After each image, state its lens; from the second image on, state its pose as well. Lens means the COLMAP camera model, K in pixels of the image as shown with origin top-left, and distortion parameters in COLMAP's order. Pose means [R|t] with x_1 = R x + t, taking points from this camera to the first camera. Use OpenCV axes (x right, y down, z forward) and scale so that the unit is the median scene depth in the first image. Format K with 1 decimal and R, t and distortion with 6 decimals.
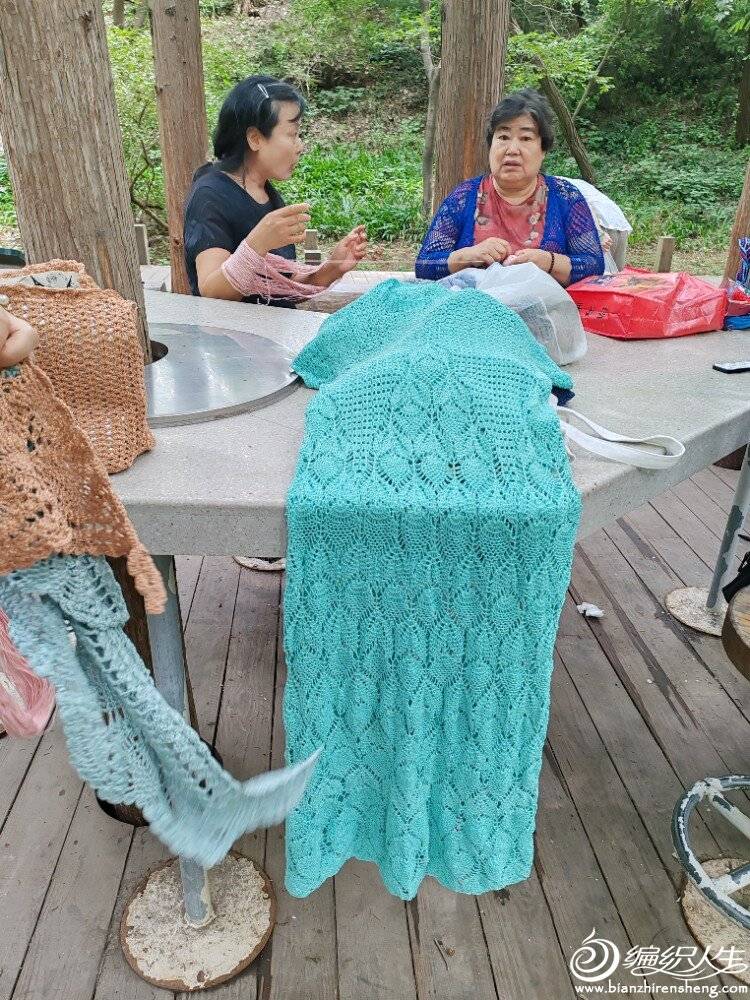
lens RADIAL K [[769.0, 0, 378.5], [0, 769.0, 498.7], [0, 0, 1]] dist [0.024539, -0.063771]
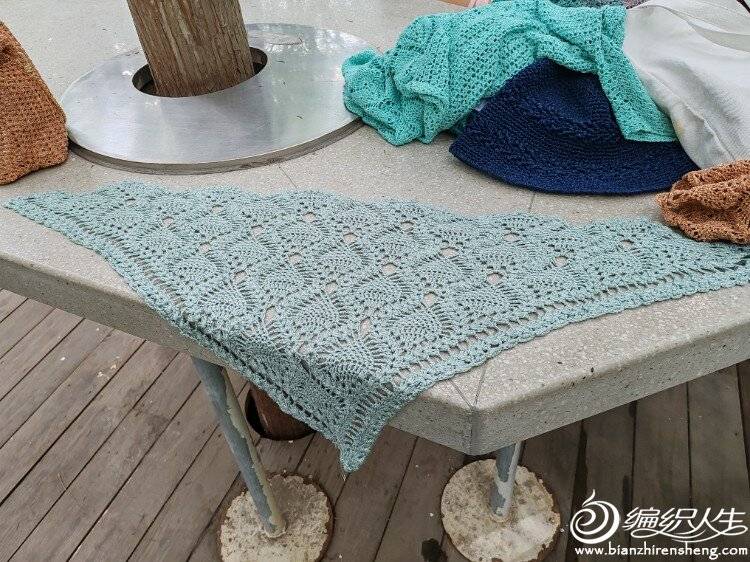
lens RADIAL K [[576.8, 0, 369.8], [0, 576.8, 282.9], [0, 0, 1]] dist [0.024539, -0.063771]
pose [[0.895680, 0.222579, -0.384989, 0.193077], [-0.105323, 0.947273, 0.302624, -0.159643], [0.432047, -0.230506, 0.871896, 0.313042]]
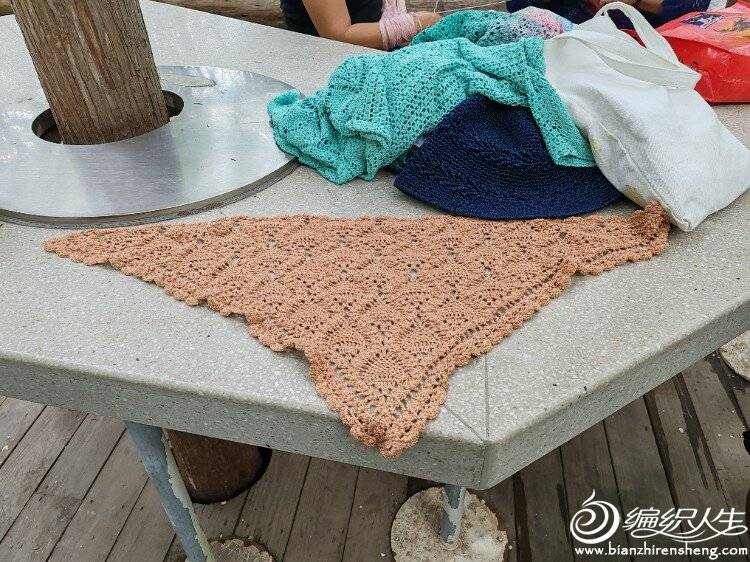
lens RADIAL K [[576.8, 0, 372.3], [0, 576.8, 282.1], [0, 0, 1]] dist [0.024539, -0.063771]
pose [[0.971149, 0.116068, -0.208320, 0.126741], [-0.067381, 0.971520, 0.227174, -0.155372], [0.228755, -0.206583, 0.951312, 0.303276]]
